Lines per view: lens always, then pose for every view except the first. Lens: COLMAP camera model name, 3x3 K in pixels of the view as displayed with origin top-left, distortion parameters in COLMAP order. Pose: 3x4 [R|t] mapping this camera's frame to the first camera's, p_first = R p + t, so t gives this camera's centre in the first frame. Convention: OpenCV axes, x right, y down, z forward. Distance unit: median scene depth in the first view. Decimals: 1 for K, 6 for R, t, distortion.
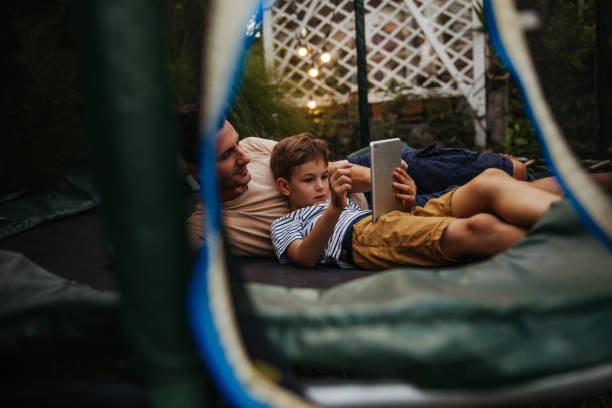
lens RADIAL K [[493.5, 0, 306.0], [0, 493.5, 204.0], [0, 0, 1]] dist [-0.012961, -0.010147]
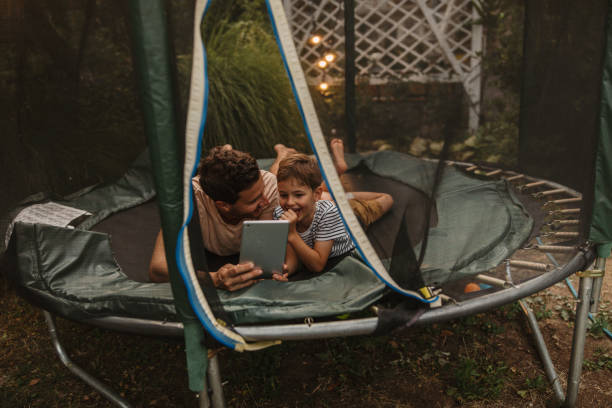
lens RADIAL K [[493.5, 0, 306.0], [0, 493.5, 204.0], [0, 0, 1]] dist [-0.012961, -0.010147]
pose [[0.997742, 0.035521, -0.056998, 0.045393], [-0.028950, 0.993261, 0.112229, -0.060785], [0.060600, -0.110325, 0.992046, -0.146637]]
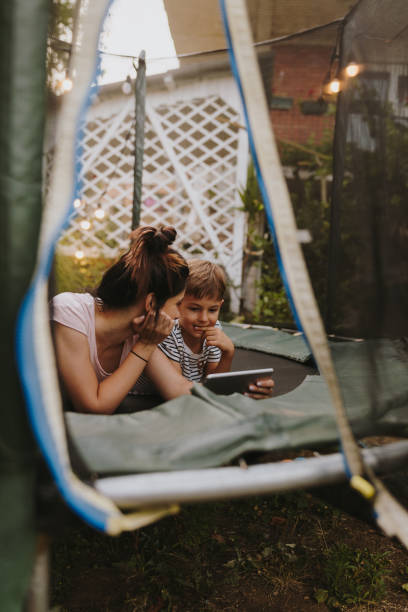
lens RADIAL K [[493.5, 0, 206.9], [0, 493.5, 313.0], [0, 0, 1]] dist [-0.012961, -0.010147]
pose [[0.954440, 0.099520, 0.281318, -0.011696], [-0.073021, 0.991978, -0.103184, 0.001493], [-0.289330, 0.077940, 0.954051, -0.027720]]
